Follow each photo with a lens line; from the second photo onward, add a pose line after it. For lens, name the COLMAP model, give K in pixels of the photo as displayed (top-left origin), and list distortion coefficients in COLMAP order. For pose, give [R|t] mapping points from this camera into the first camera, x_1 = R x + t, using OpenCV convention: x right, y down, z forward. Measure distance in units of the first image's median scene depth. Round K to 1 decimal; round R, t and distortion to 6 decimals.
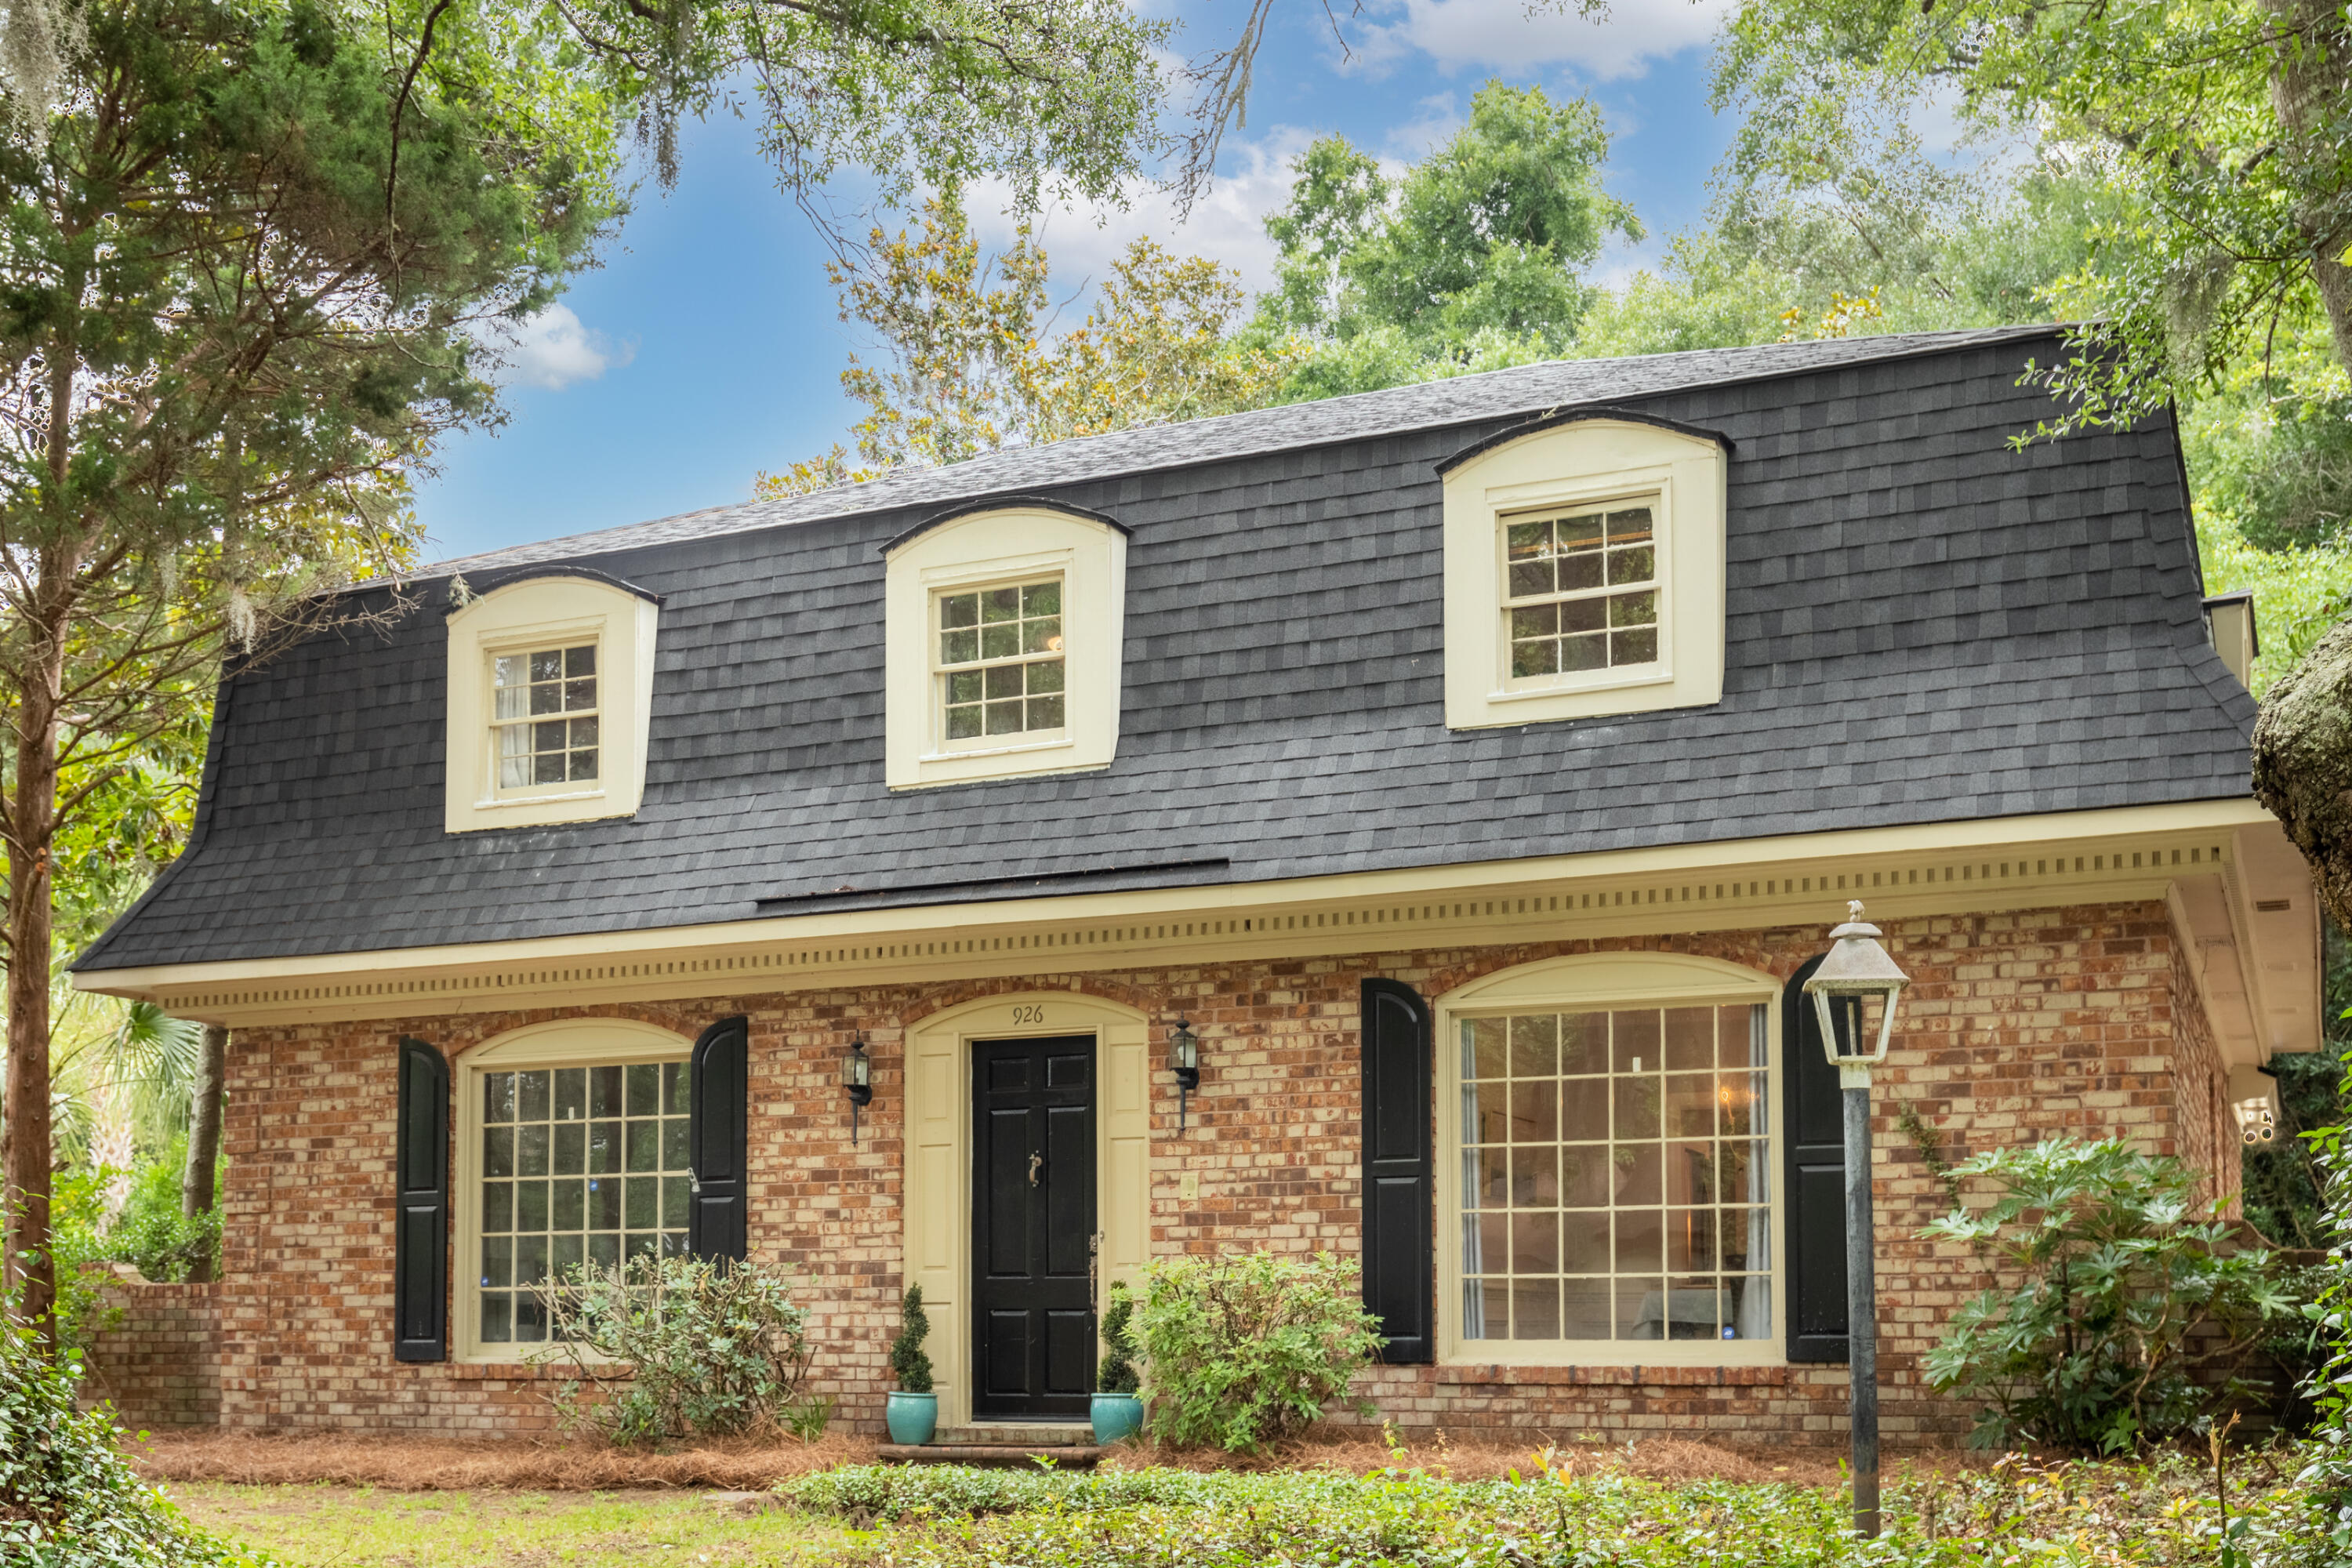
lens RADIAL K [[2961.1, 0, 1170.7], [0, 2961.1, 1089.9], [0, 0, 1]] dist [-0.048890, -0.034589]
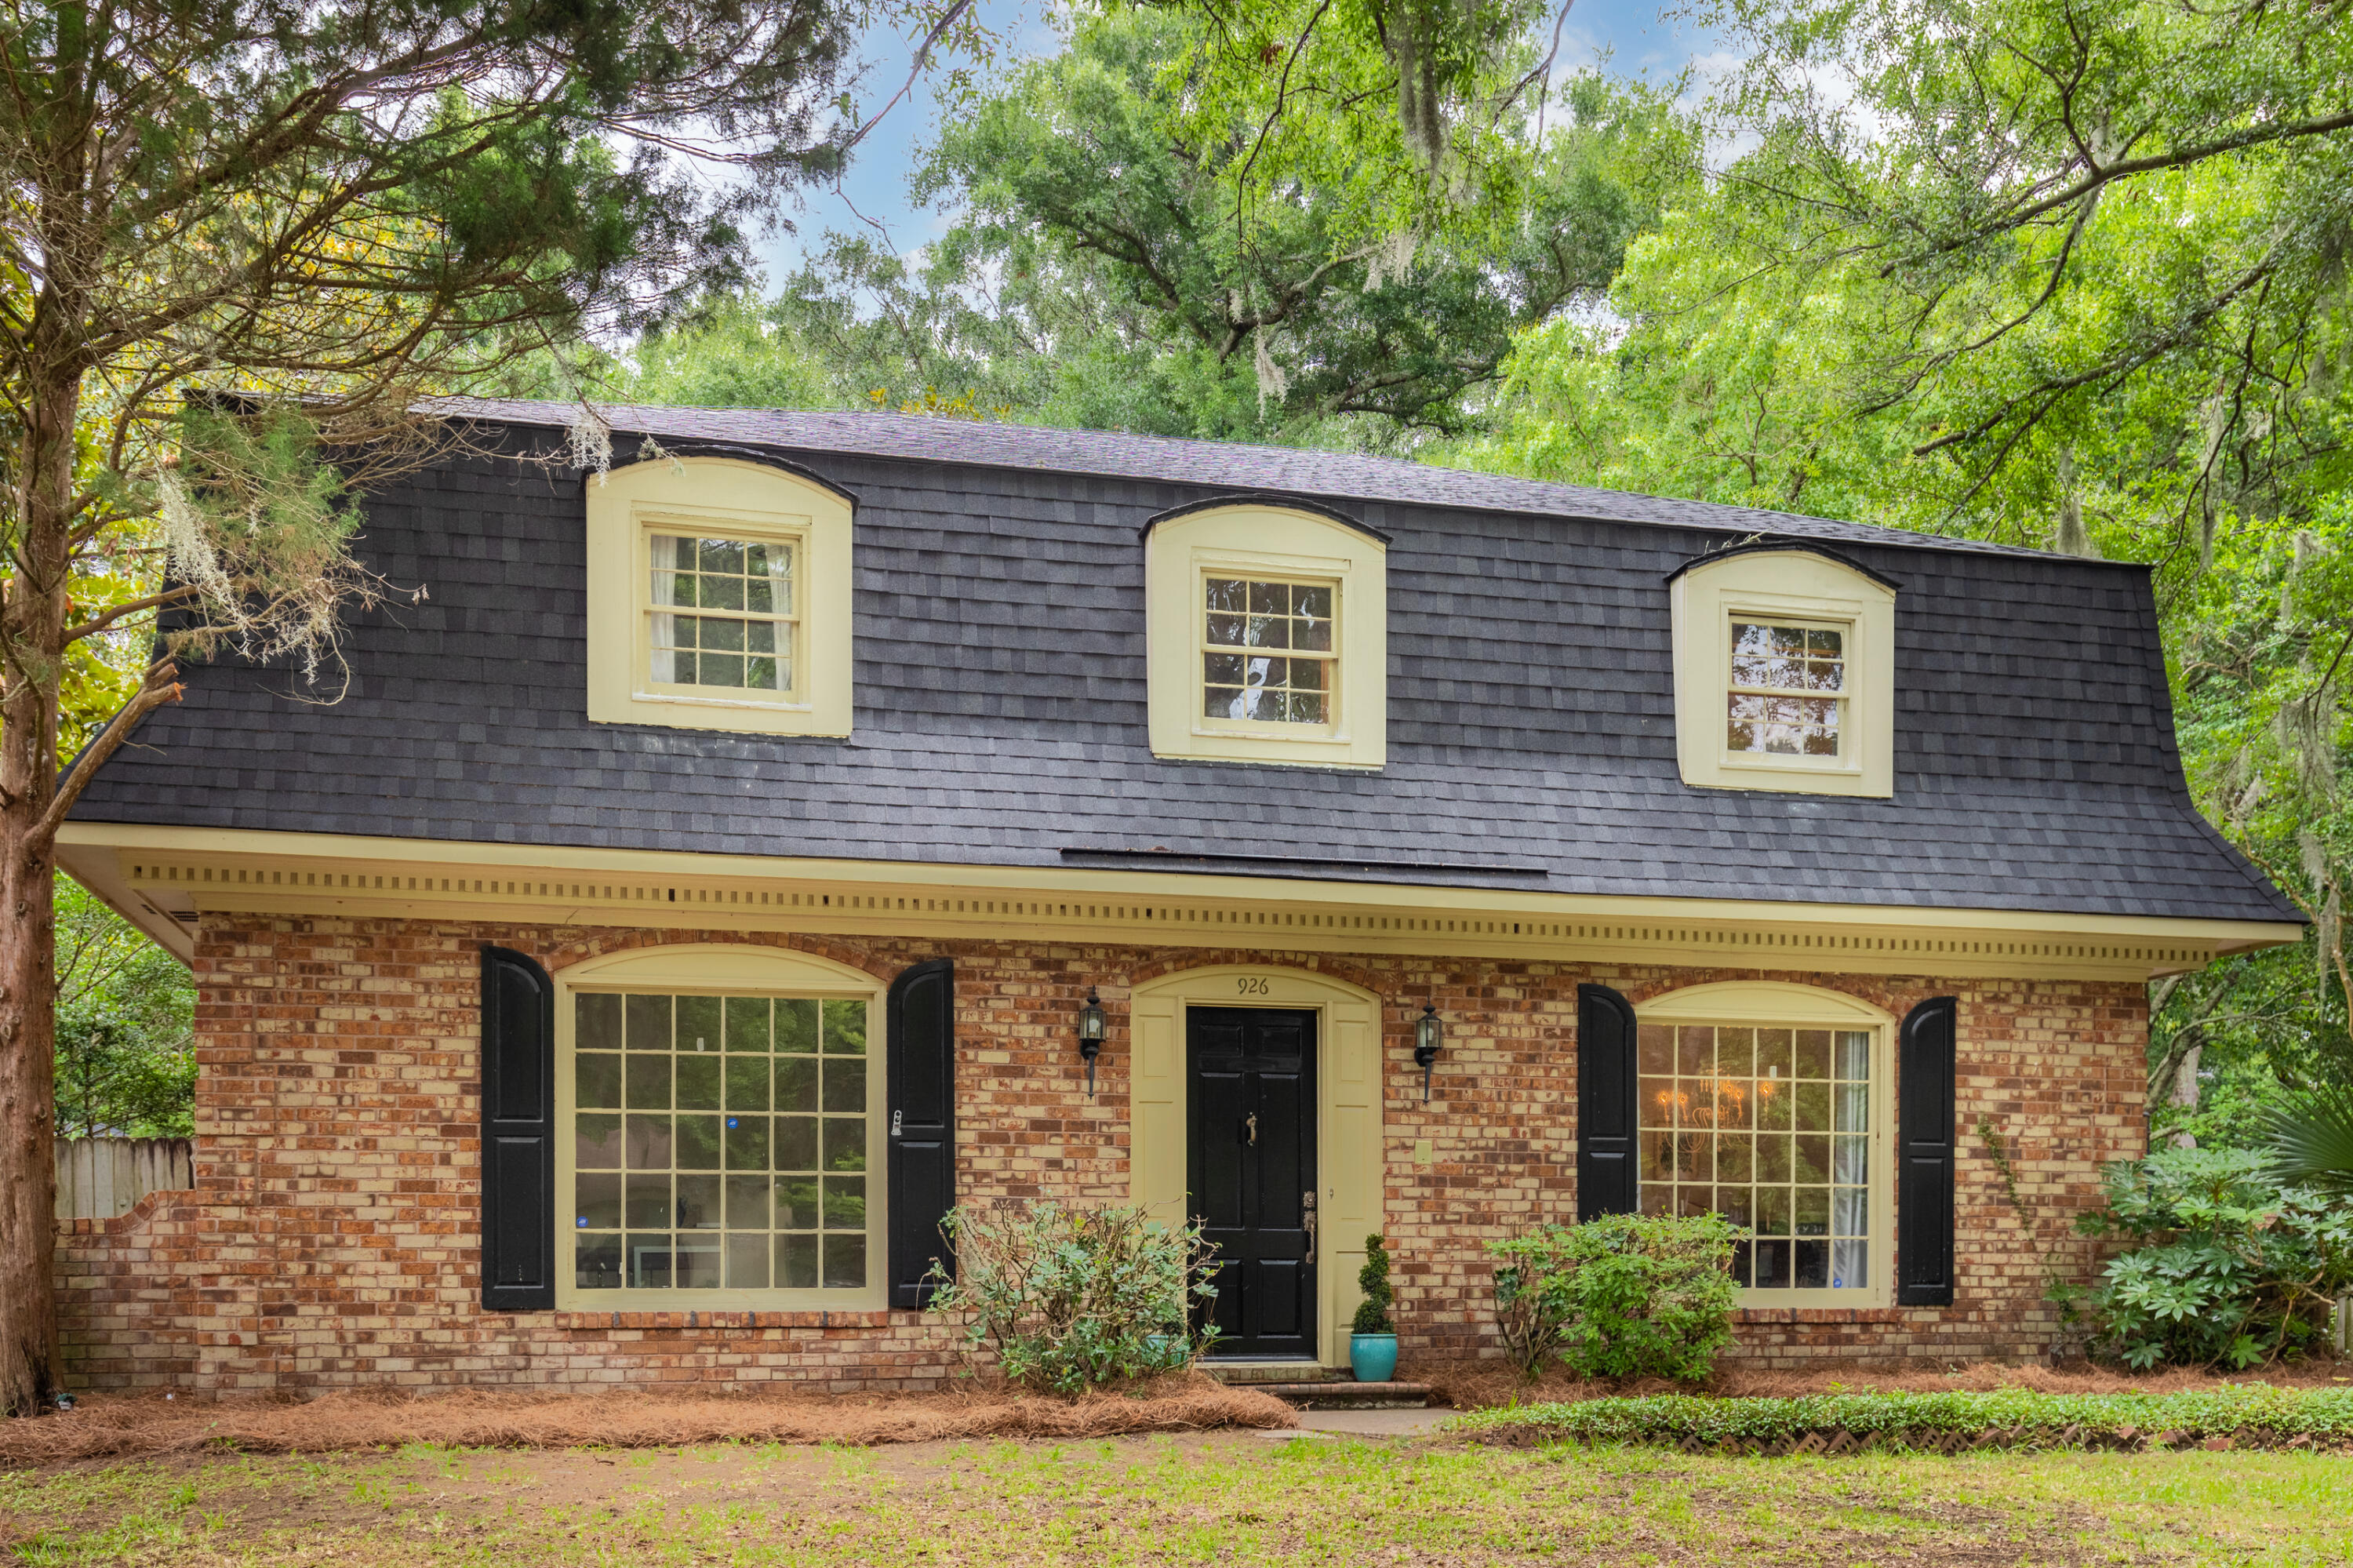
lens RADIAL K [[2510.3, 0, 1181.3], [0, 2510.3, 1278.9], [0, 0, 1]] dist [-0.027958, 0.006135]
pose [[0.738206, 0.004951, 0.674557, -0.677190], [-0.058188, 0.996713, 0.056362, 0.030691], [-0.672061, -0.080858, 0.736068, 0.333559]]
